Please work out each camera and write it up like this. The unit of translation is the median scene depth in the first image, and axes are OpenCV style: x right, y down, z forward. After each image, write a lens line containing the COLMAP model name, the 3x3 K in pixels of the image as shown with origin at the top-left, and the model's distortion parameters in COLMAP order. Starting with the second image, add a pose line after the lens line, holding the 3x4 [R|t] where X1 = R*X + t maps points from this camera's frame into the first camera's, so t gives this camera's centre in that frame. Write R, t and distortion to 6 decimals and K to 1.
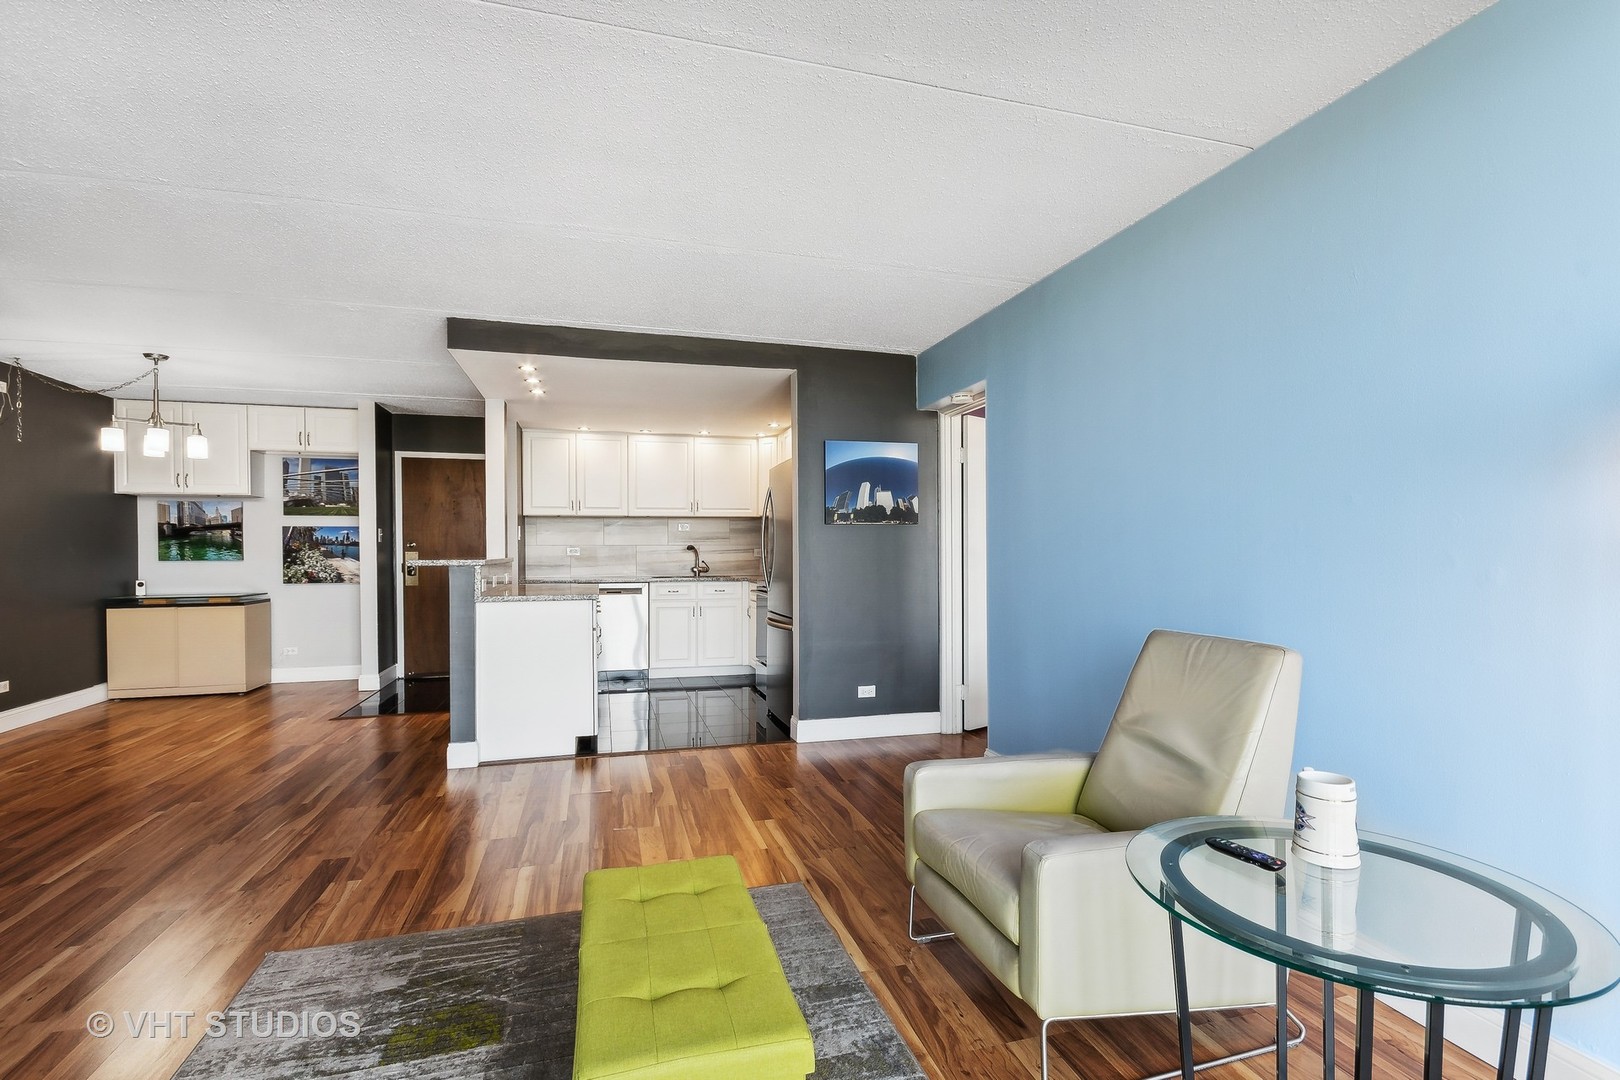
lens RADIAL K [[734.6, 0, 812.6], [0, 734.6, 549.1], [0, 0, 1]] dist [-0.005009, -0.001028]
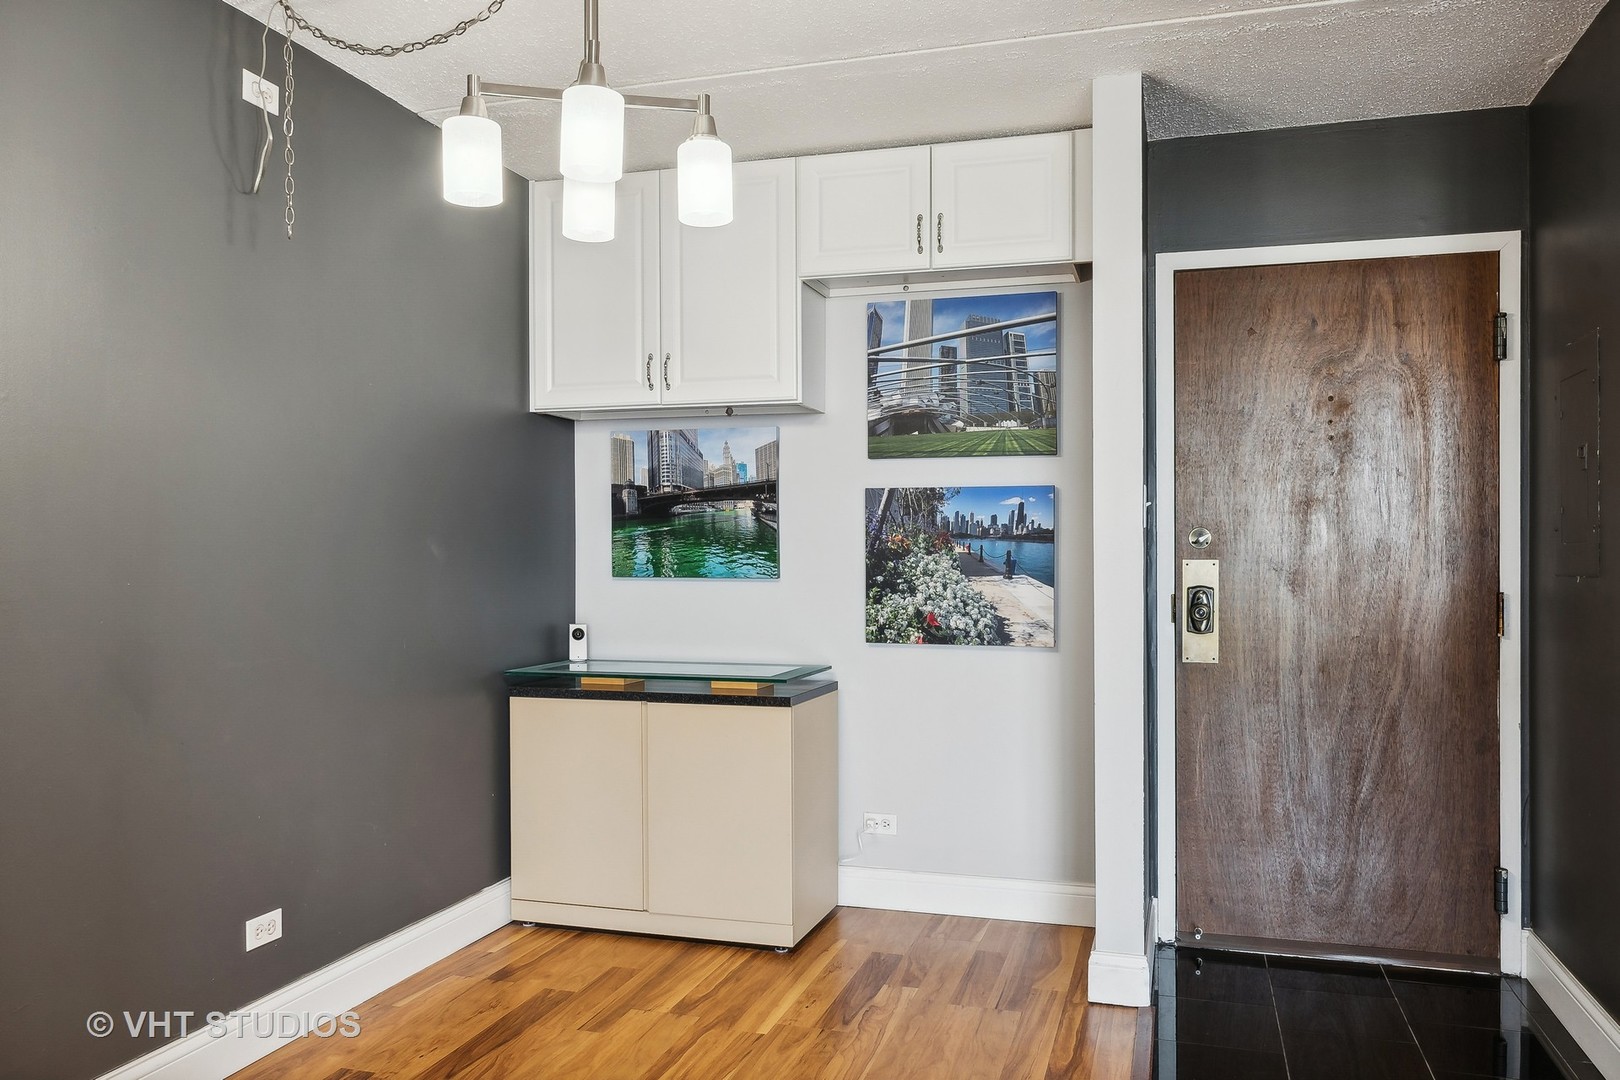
lens RADIAL K [[1257.9, 0, 810.1], [0, 1257.9, 542.8], [0, 0, 1]] dist [0.017674, 0.001635]
pose [[0.832226, 0.000831, -0.554436, -0.399458], [-0.004942, 0.999970, -0.005920, 0.000365], [0.554415, 0.007667, 0.832205, 0.460627]]
